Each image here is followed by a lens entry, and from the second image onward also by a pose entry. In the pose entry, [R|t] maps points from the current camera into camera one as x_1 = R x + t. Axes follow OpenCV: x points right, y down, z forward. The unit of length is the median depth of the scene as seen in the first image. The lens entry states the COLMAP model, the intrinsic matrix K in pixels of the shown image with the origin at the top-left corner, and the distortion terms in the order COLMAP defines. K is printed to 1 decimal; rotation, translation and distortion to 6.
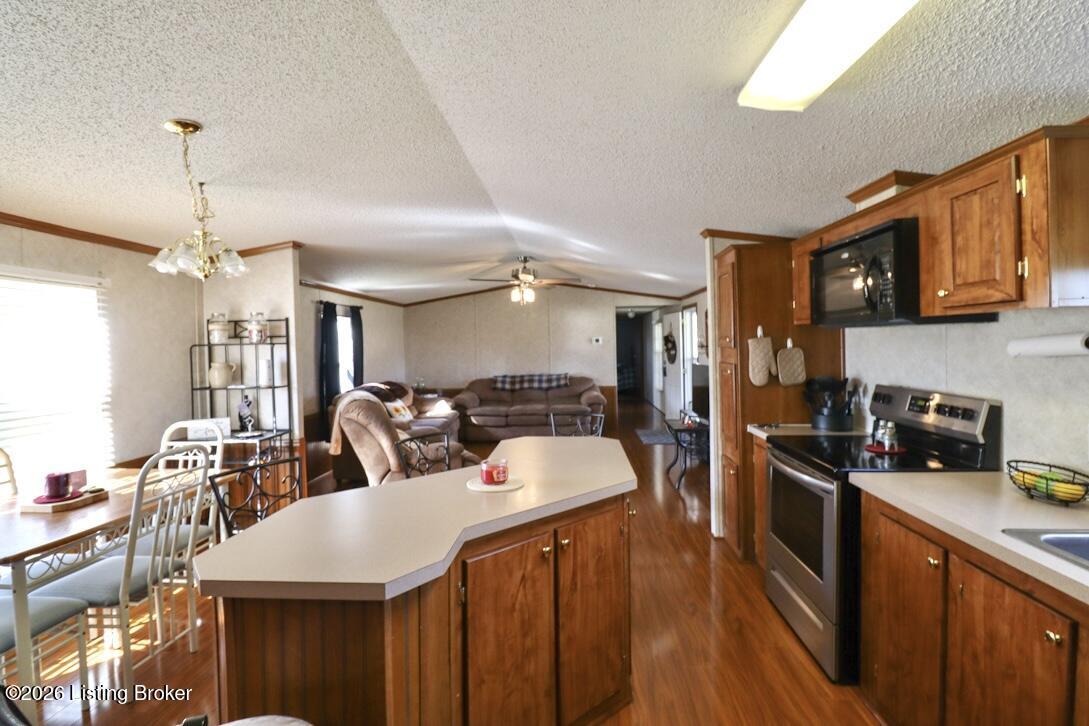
lens RADIAL K [[506.4, 0, 545.6], [0, 506.4, 353.3], [0, 0, 1]] dist [-0.013630, -0.000730]
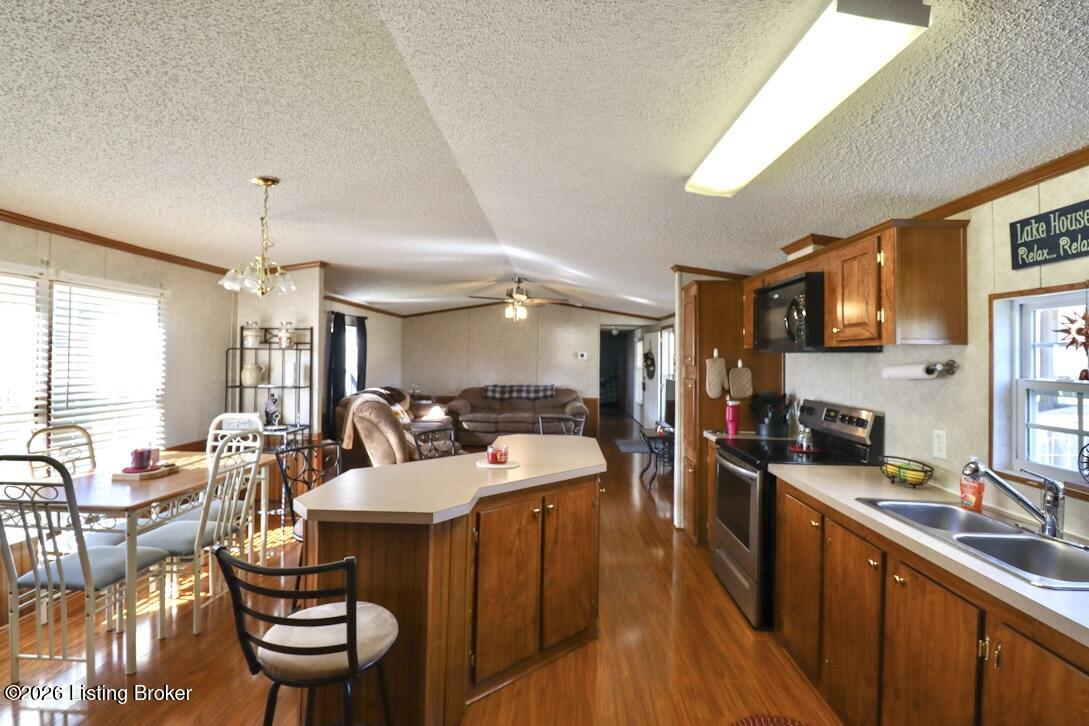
lens RADIAL K [[506.4, 0, 545.6], [0, 506.4, 353.3], [0, 0, 1]] dist [-0.013630, -0.000730]
pose [[0.999088, 0.033035, 0.027067, -0.016698], [-0.032341, 0.999146, -0.025703, 0.001622], [-0.027893, 0.024804, 0.999303, -0.243343]]
